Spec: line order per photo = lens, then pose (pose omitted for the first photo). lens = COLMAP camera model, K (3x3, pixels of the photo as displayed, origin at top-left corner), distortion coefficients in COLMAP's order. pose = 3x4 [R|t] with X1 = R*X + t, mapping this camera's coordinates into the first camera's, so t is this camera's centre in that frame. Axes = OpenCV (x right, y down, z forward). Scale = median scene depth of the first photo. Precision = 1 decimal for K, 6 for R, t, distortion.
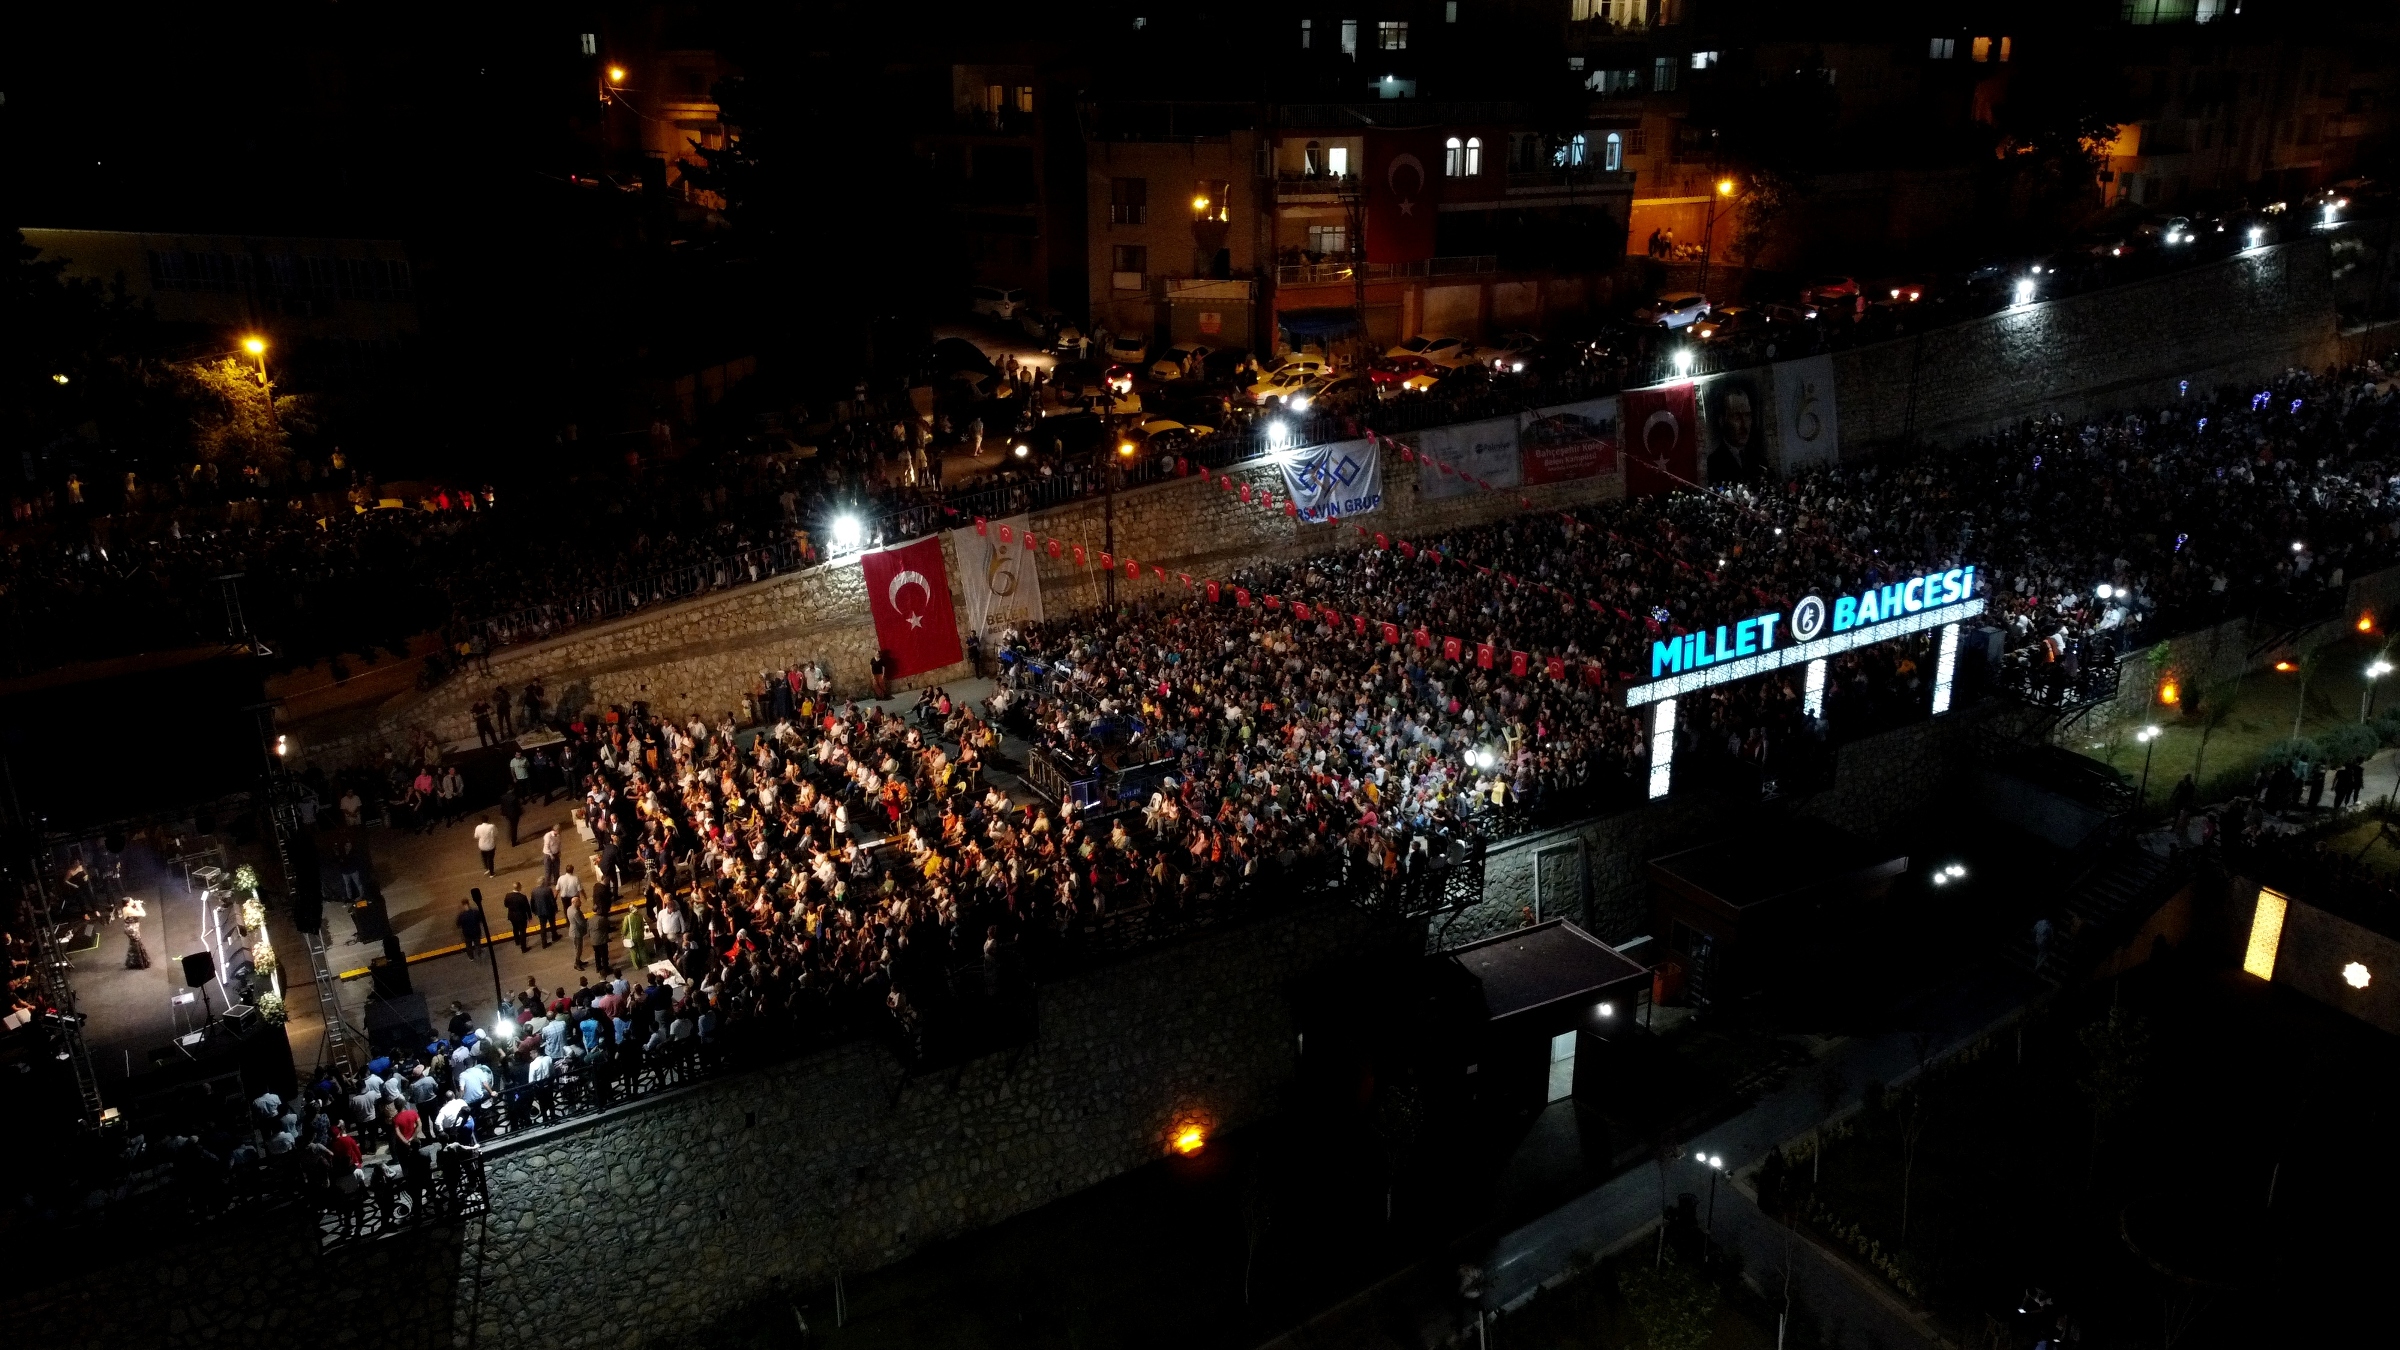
lens RADIAL K [[1751.7, 0, 1204.2], [0, 1751.7, 674.4], [0, 0, 1]] dist [-0.010274, -0.002690]
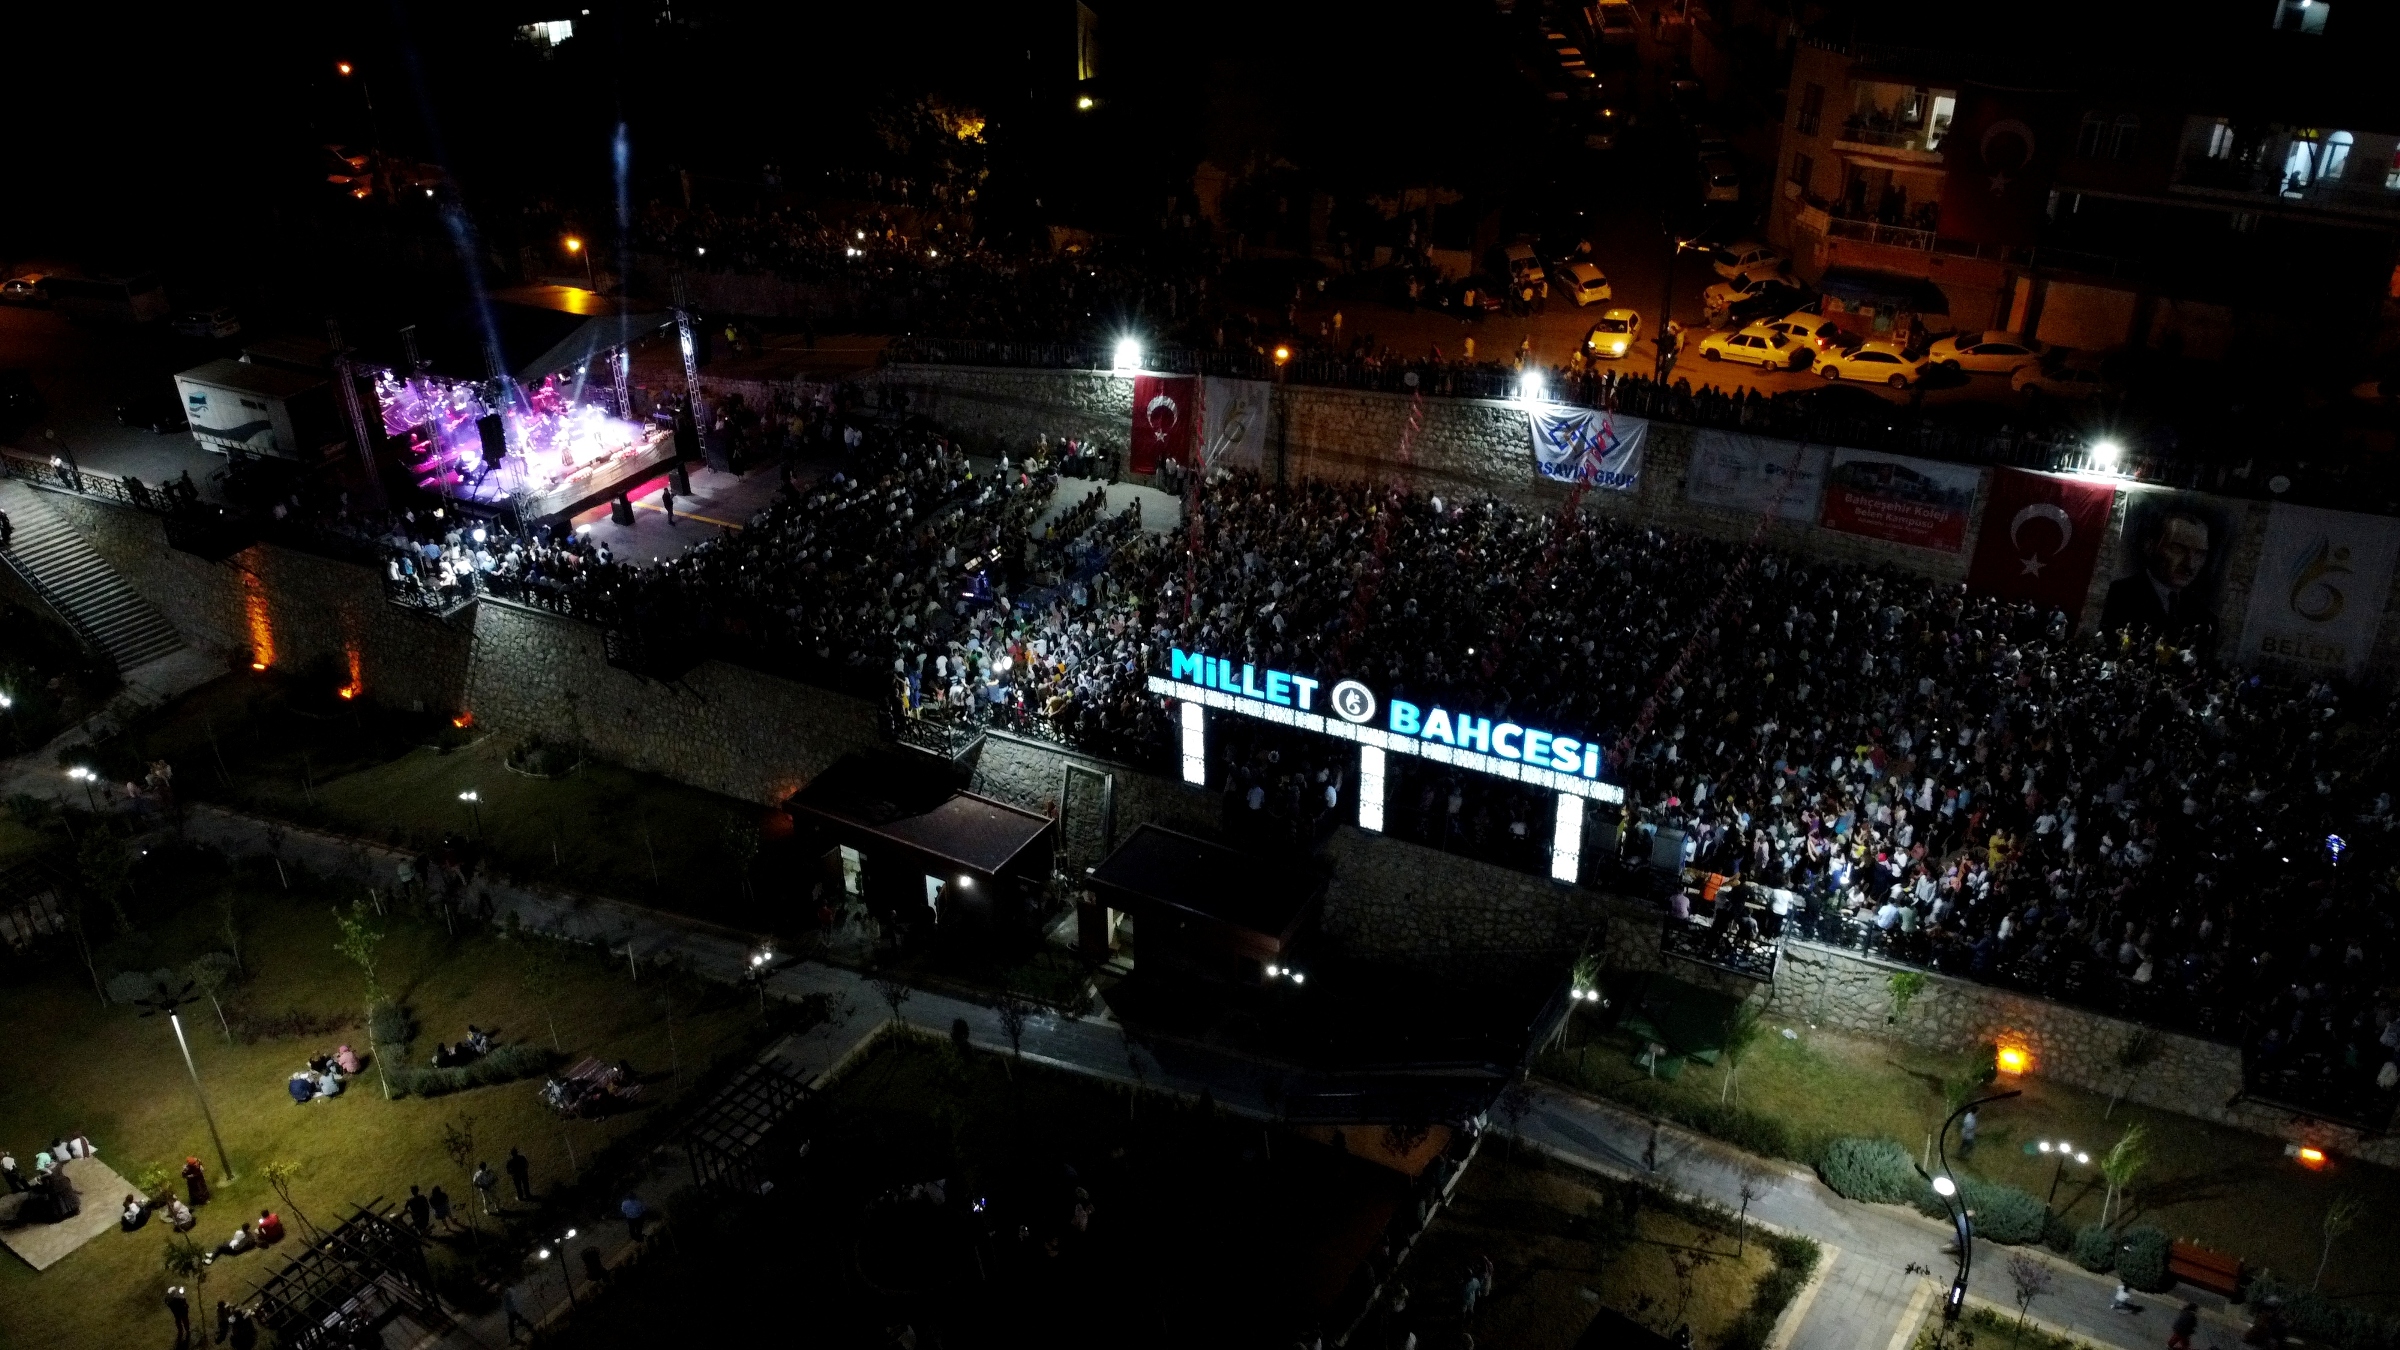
lens RADIAL K [[1751.7, 0, 1197.1], [0, 1751.7, 679.8], [0, 0, 1]] dist [-0.010274, -0.002690]
pose [[0.543600, 0.422981, -0.724974, 0.948426], [-0.285668, 0.905408, 0.314054, -0.310981], [0.789236, 0.036382, 0.613012, 0.281802]]
